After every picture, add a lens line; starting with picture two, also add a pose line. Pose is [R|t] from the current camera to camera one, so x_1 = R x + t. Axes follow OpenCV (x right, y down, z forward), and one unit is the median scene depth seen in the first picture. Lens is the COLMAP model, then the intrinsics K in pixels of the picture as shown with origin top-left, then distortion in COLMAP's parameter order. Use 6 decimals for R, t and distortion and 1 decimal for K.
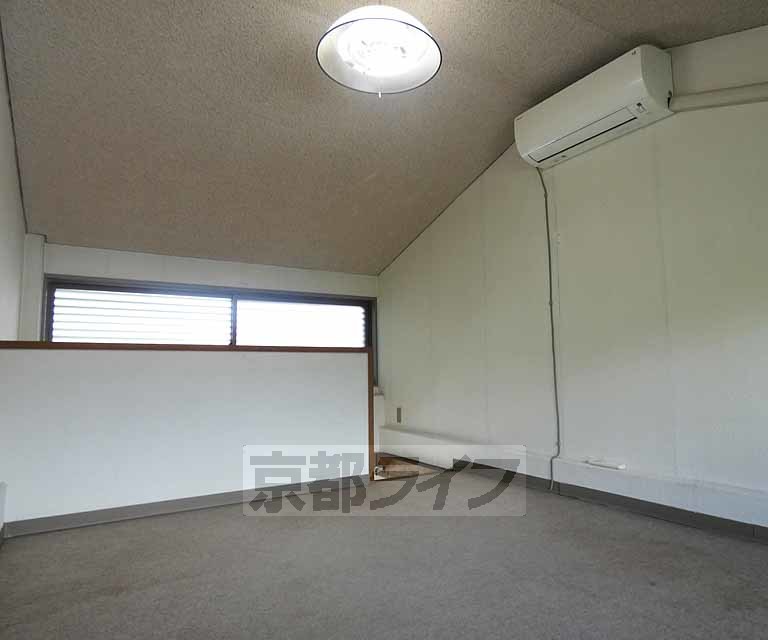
lens RADIAL K [[496.2, 0, 386.2], [0, 496.2, 317.8], [0, 0, 1]] dist [-0.016029, -0.003178]
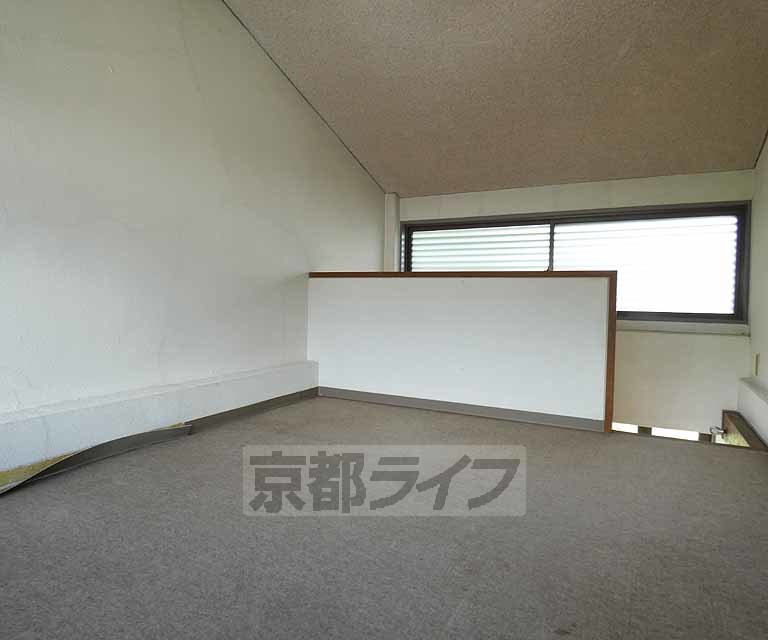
lens RADIAL K [[496.2, 0, 386.2], [0, 496.2, 317.8], [0, 0, 1]] dist [-0.016029, -0.003178]
pose [[0.486887, 0.061441, -0.871301, 0.447945], [0.066236, 0.992054, 0.106969, 0.021519], [0.870950, -0.109793, 0.478949, 0.246609]]
